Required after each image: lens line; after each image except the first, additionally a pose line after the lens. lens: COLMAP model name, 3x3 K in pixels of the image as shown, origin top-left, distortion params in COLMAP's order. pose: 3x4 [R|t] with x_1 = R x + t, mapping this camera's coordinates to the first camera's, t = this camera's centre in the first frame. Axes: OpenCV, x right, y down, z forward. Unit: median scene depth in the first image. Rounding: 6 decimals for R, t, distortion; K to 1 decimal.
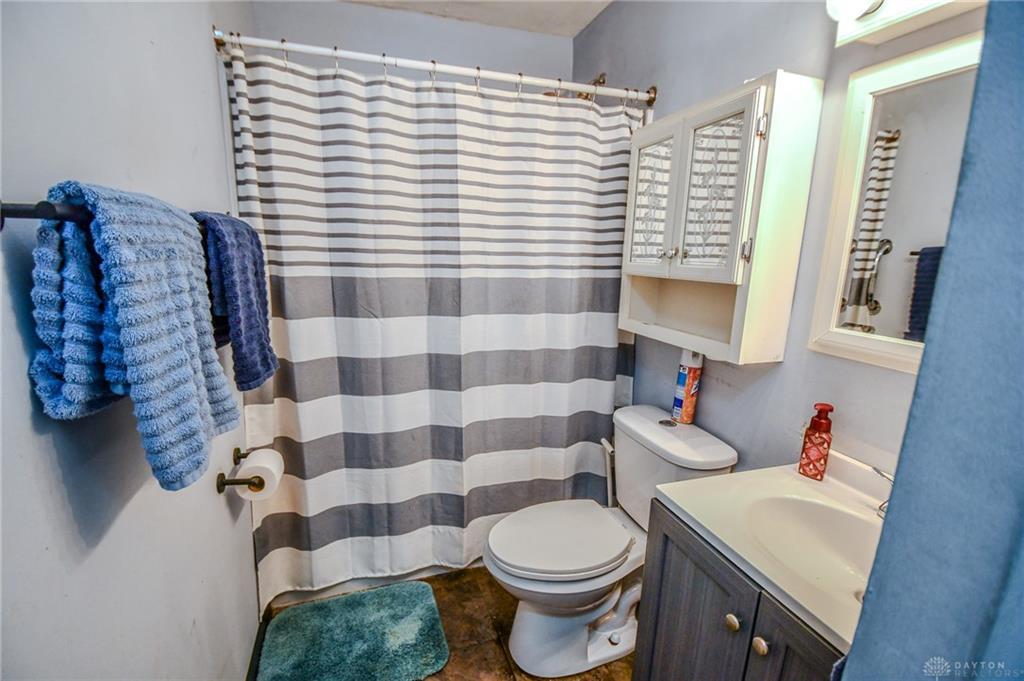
lens RADIAL K [[445.2, 0, 498.5], [0, 445.2, 347.0], [0, 0, 1]] dist [0.013201, -0.021157]
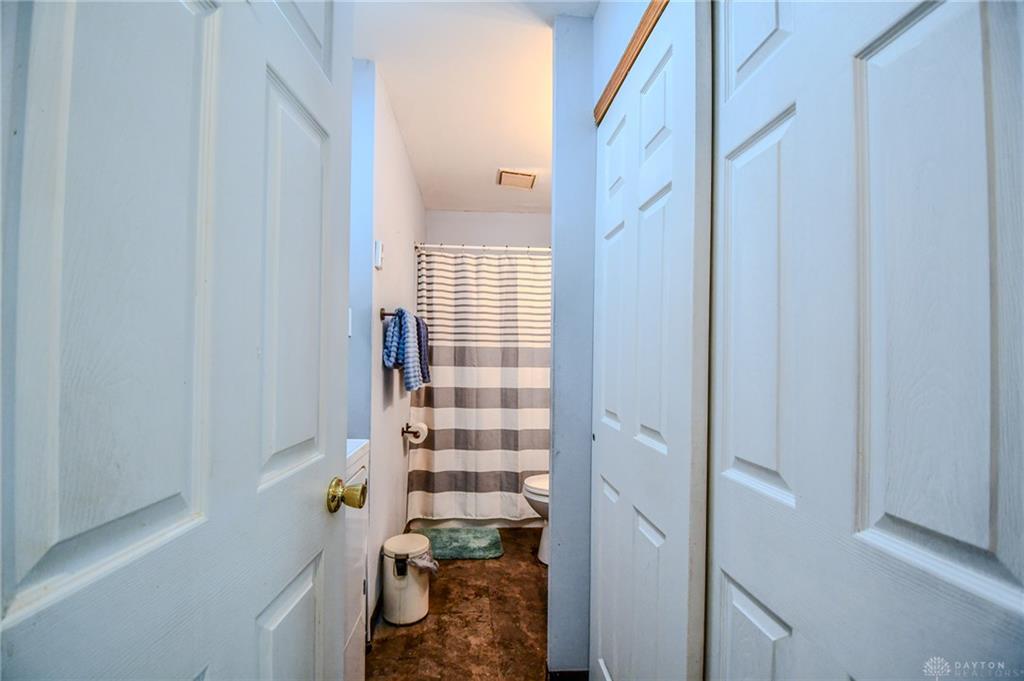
lens RADIAL K [[445.2, 0, 498.5], [0, 445.2, 347.0], [0, 0, 1]] dist [0.013201, -0.021157]
pose [[0.970767, -0.010996, -0.239772, 0.294095], [-0.043734, 0.974124, -0.221741, 0.275249], [0.236006, 0.225745, 0.945167, -0.835567]]
